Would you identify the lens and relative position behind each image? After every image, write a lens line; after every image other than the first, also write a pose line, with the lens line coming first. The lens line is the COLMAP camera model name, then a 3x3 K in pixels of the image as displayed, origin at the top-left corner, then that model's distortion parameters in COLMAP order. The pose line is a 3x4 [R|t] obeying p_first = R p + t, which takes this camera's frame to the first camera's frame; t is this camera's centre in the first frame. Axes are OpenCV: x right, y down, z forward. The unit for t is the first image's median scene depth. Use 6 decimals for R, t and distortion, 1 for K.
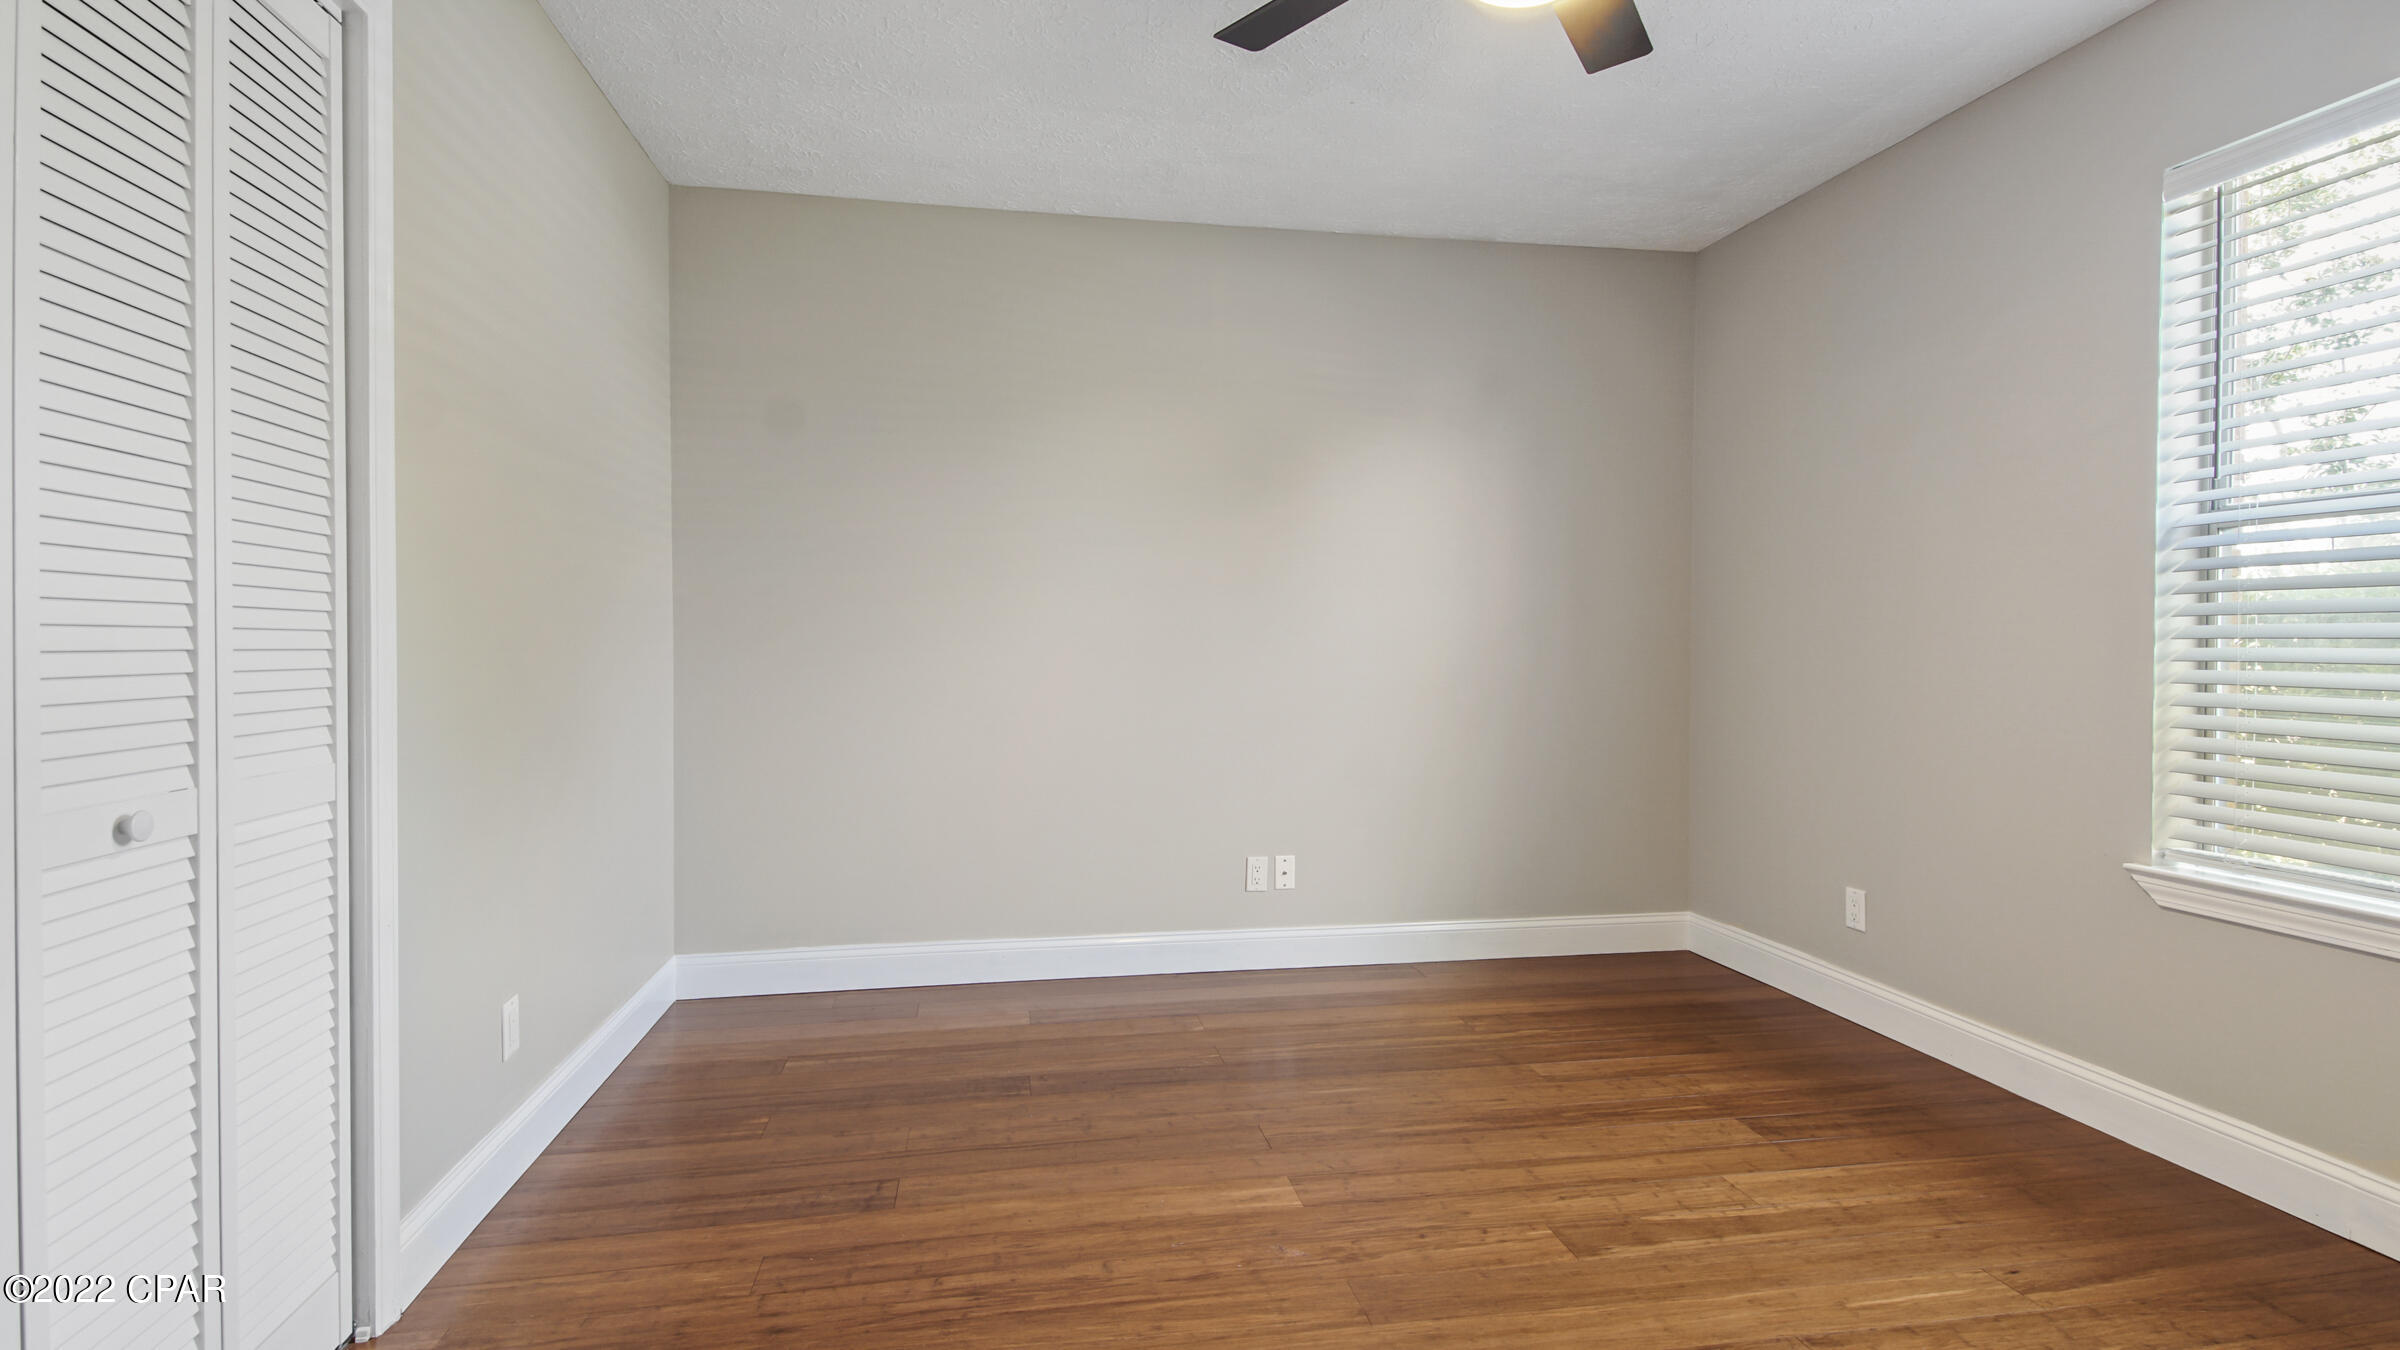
lens RADIAL K [[1121.1, 0, 1189.6], [0, 1121.1, 675.4], [0, 0, 1]] dist [0.011157, -0.005245]
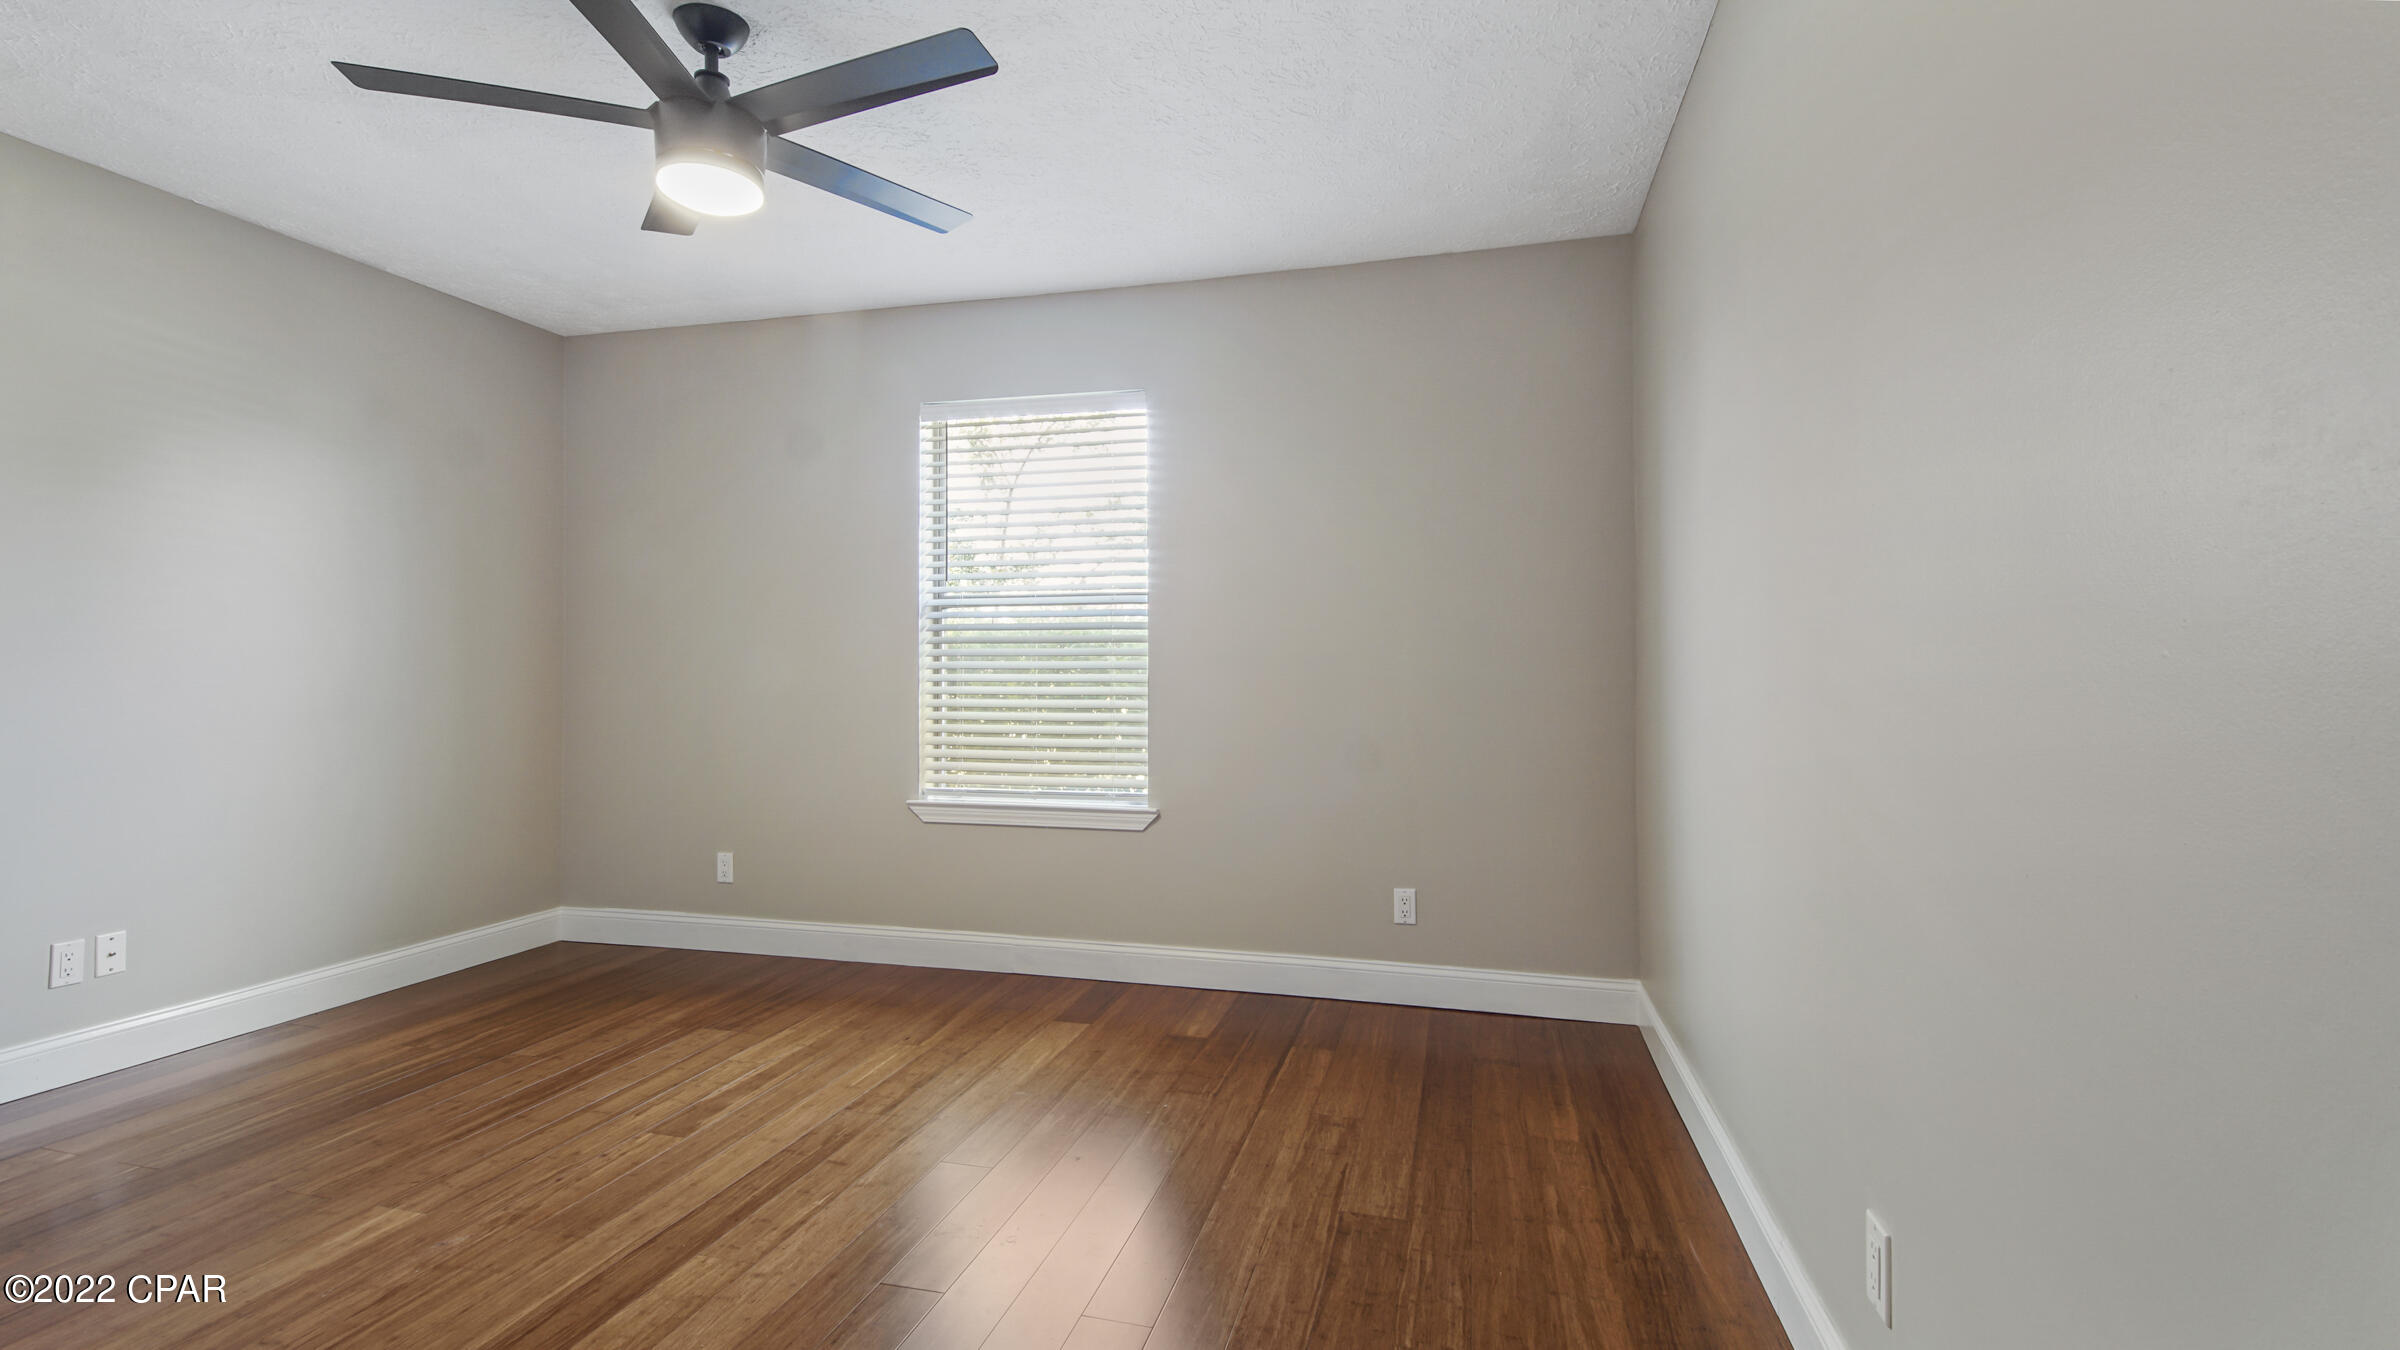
lens RADIAL K [[1121.1, 0, 1195.9], [0, 1121.1, 671.1], [0, 0, 1]] dist [0.011157, -0.005245]
pose [[0.393534, -0.000133, 0.919310, -0.567480], [0.026025, 0.999601, -0.010997, 0.001201], [-0.918942, 0.028253, 0.393380, -0.077514]]
